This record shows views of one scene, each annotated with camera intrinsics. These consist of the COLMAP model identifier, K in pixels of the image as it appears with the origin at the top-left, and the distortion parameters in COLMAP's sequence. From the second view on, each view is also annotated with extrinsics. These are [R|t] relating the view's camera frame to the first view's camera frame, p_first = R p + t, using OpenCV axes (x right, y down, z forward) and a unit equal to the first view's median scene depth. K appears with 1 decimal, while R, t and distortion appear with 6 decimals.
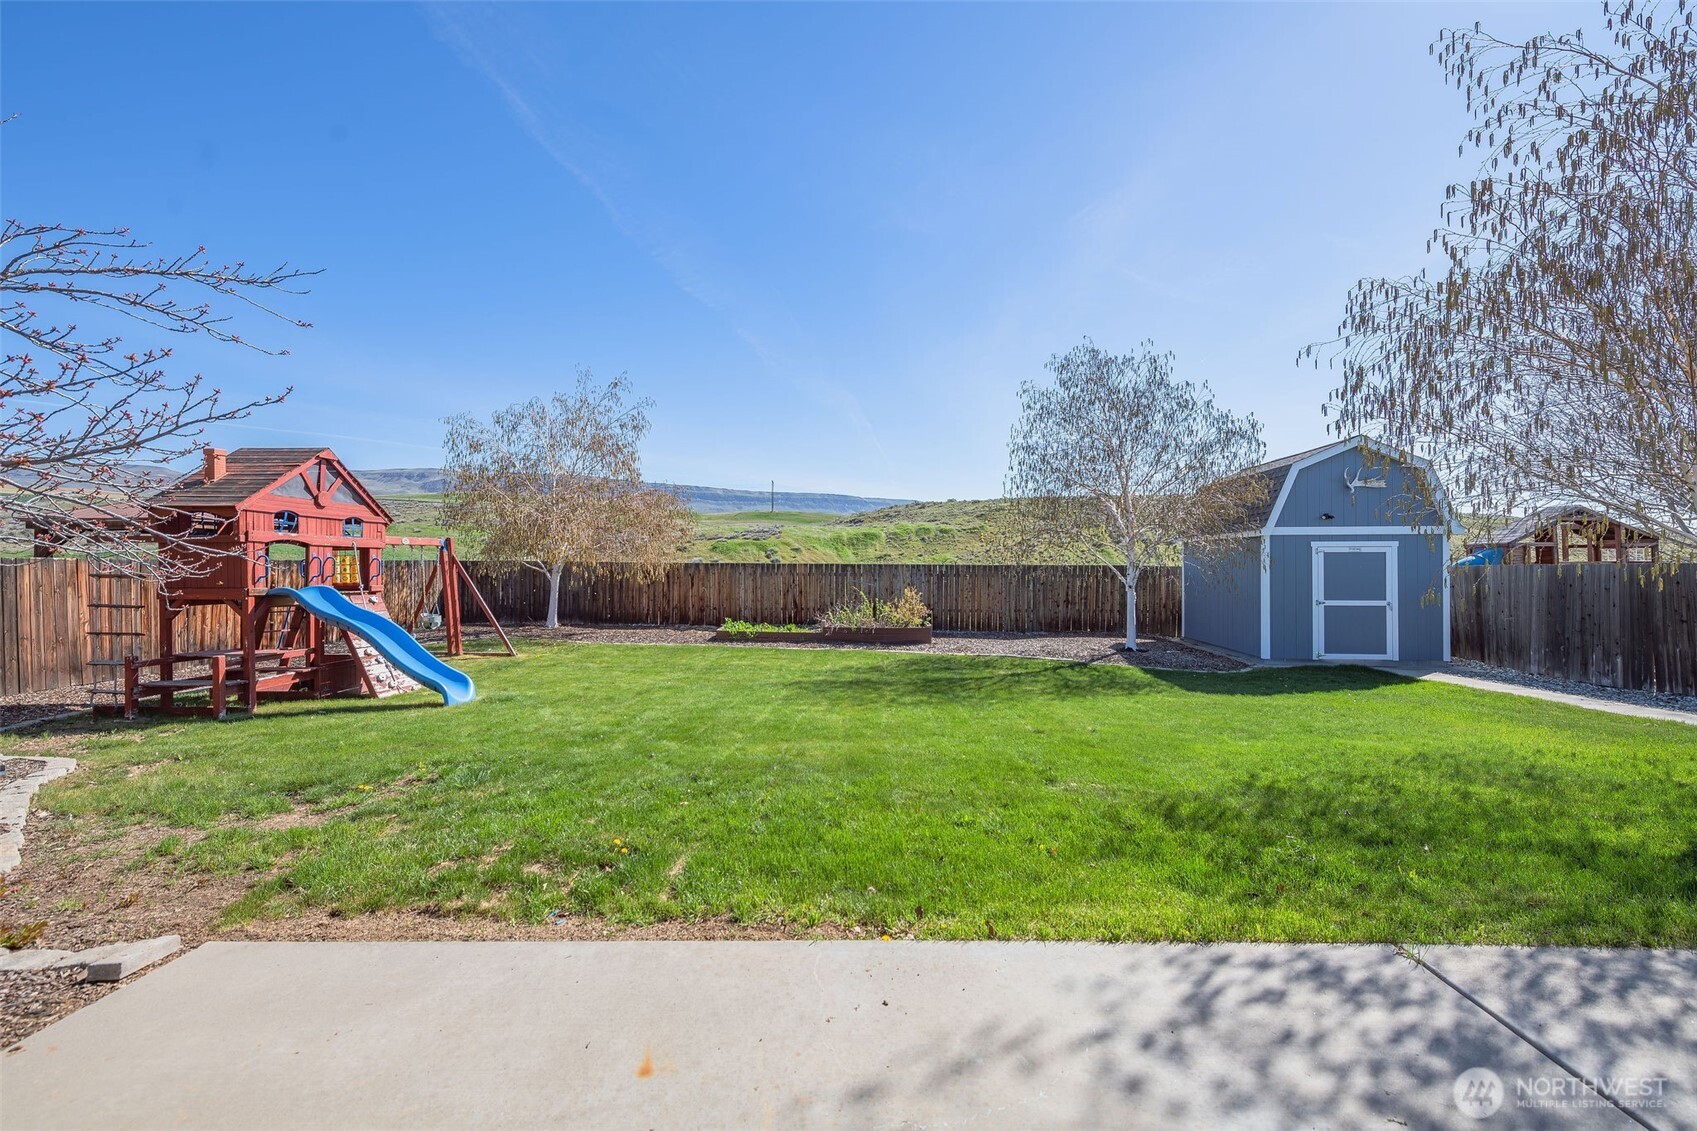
lens RADIAL K [[687.7, 0, 852.5], [0, 687.7, 559.1], [0, 0, 1]] dist [0.008248, -0.000979]
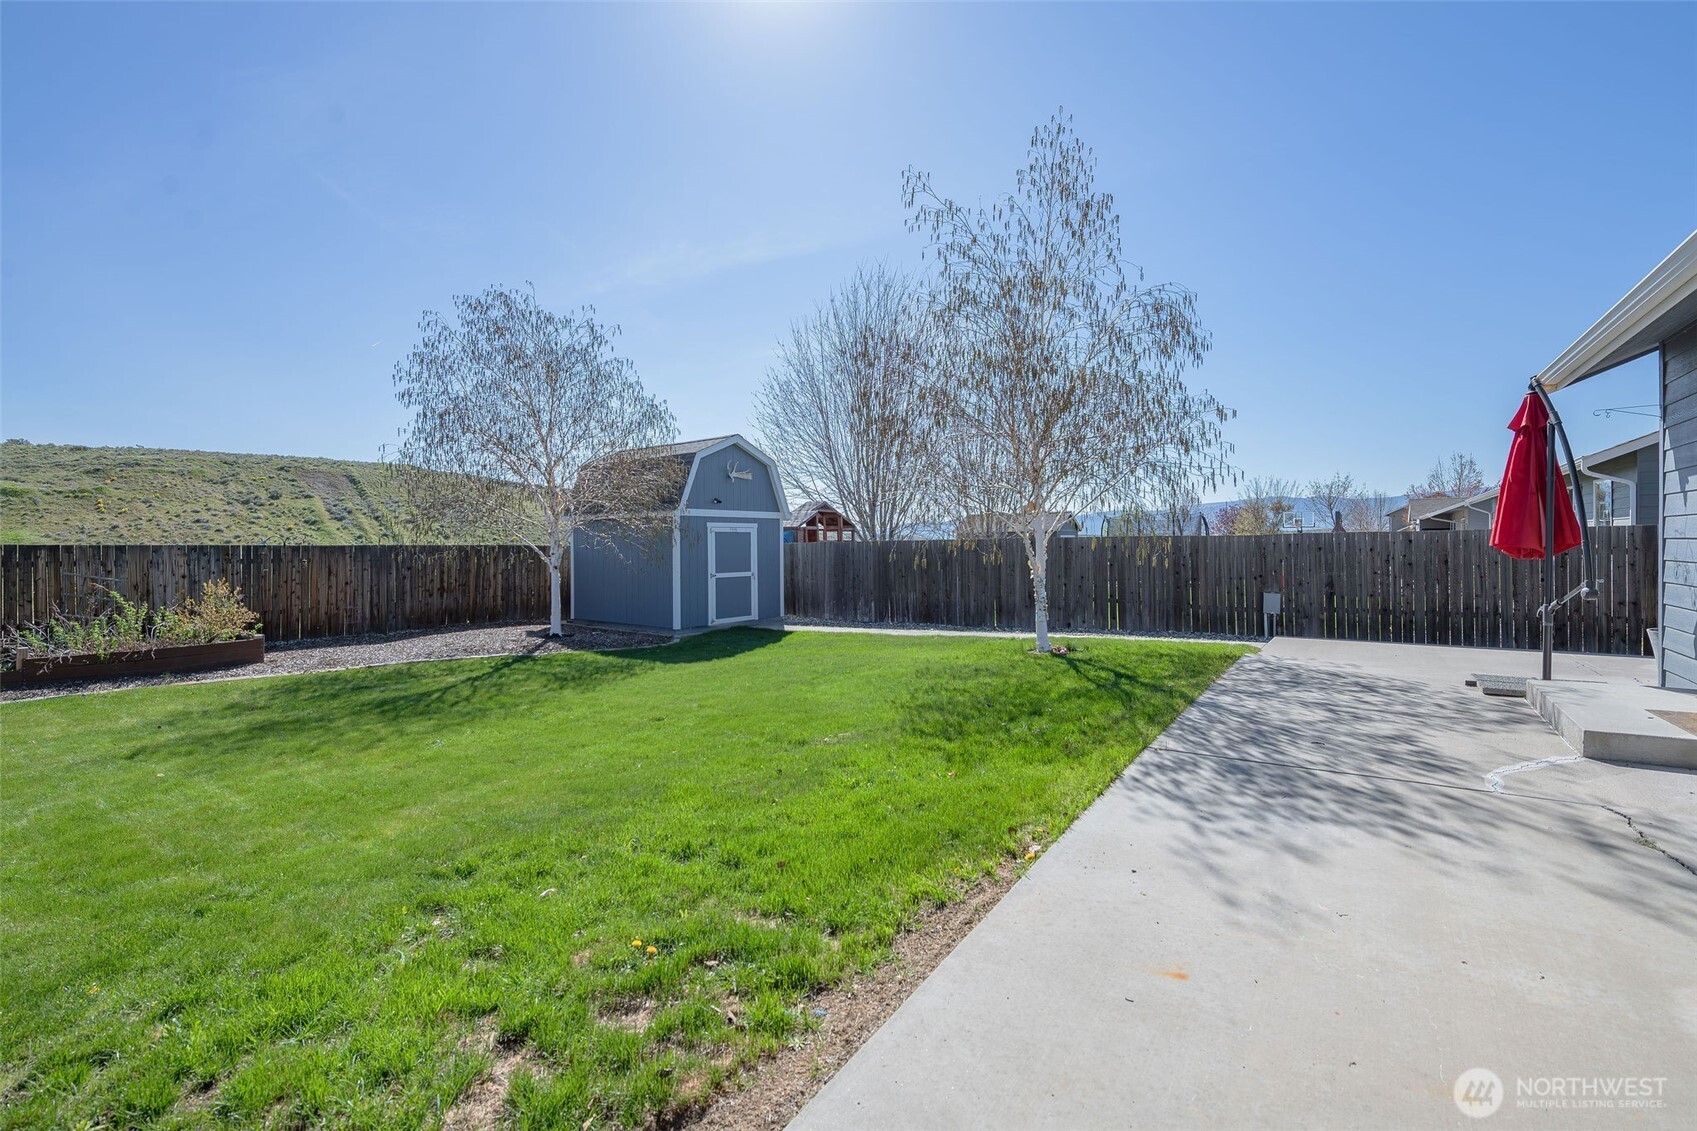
lens RADIAL K [[758.8, 0, 866.5], [0, 758.8, 540.5], [0, 0, 1]] dist [0.008147, -0.003301]
pose [[0.504725, 0.001211, 0.863279, -0.284708], [0.000231, 0.999999, -0.001538, 0.006760], [-0.863280, 0.000976, 0.504724, 0.143423]]
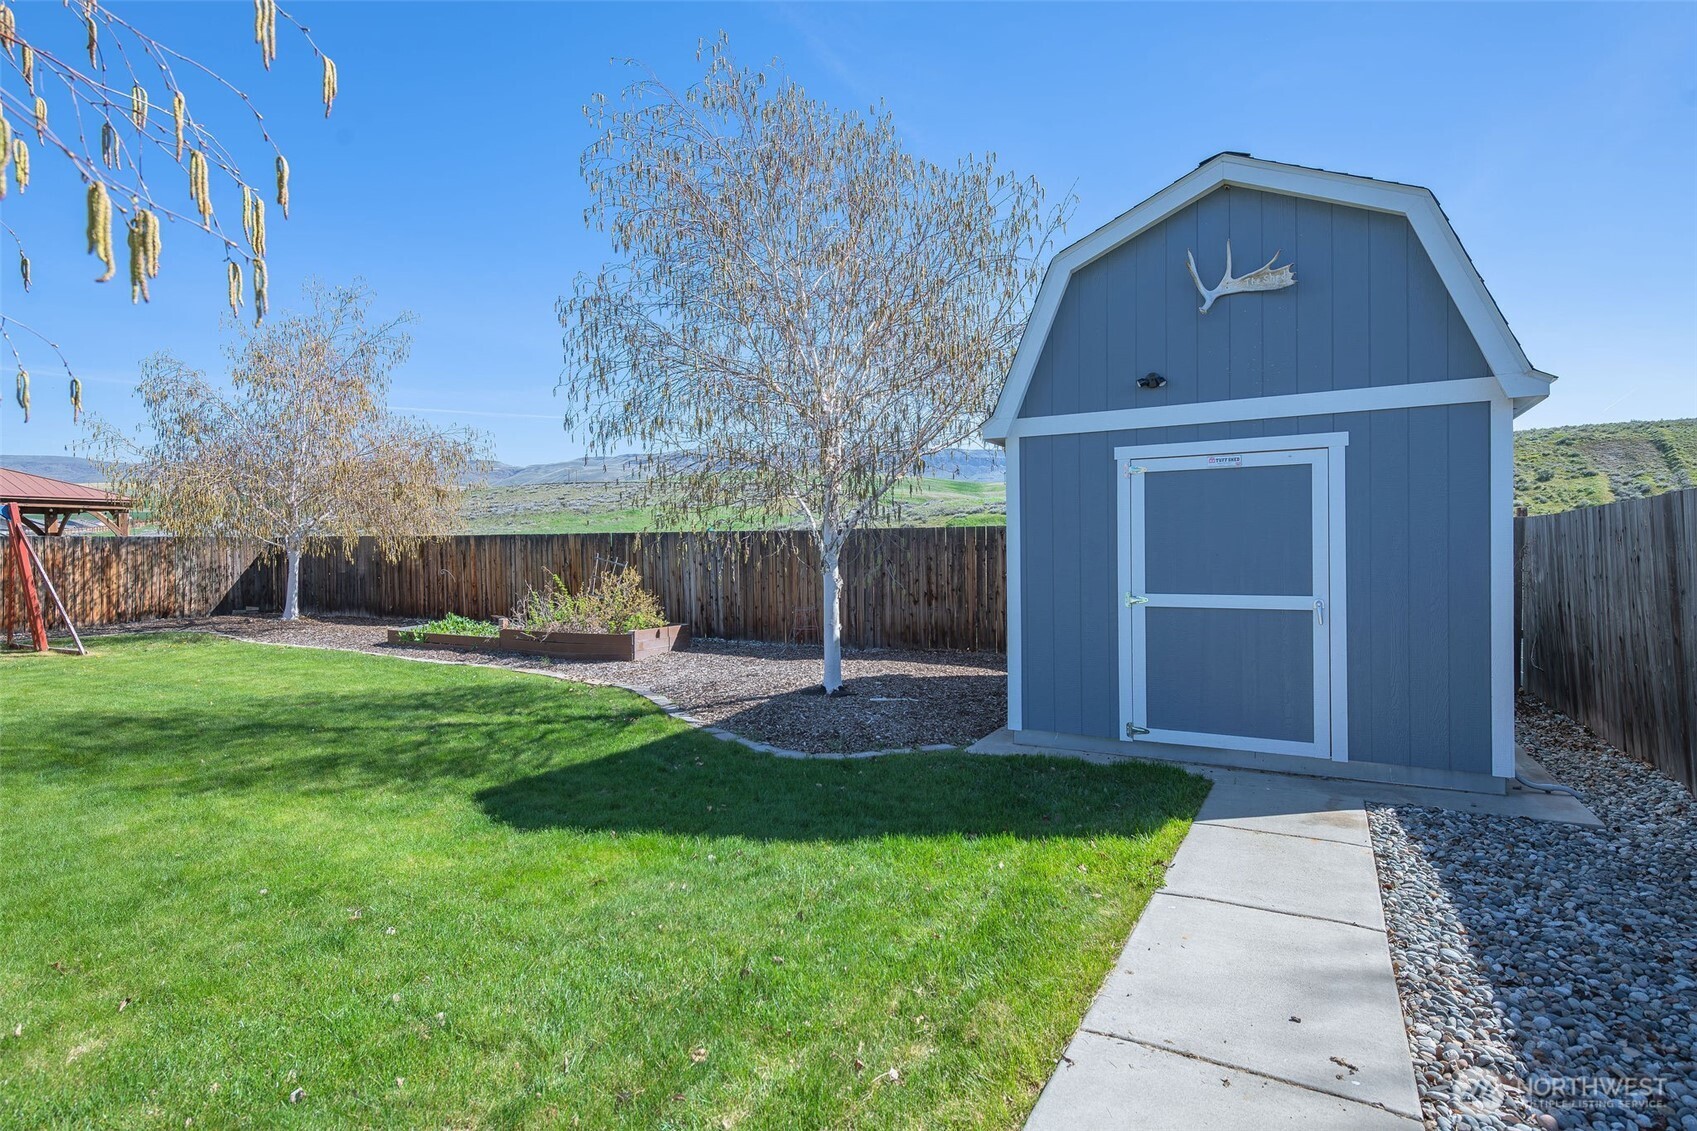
lens RADIAL K [[852.5, 0, 853.2], [0, 852.5, 557.0], [0, 0, 1]] dist [0.014822, -0.005328]
pose [[0.918650, -0.004845, -0.395043, 0.726774], [0.011087, 0.999847, 0.013521, 0.030179], [0.394917, -0.016801, 0.918563, 0.486578]]
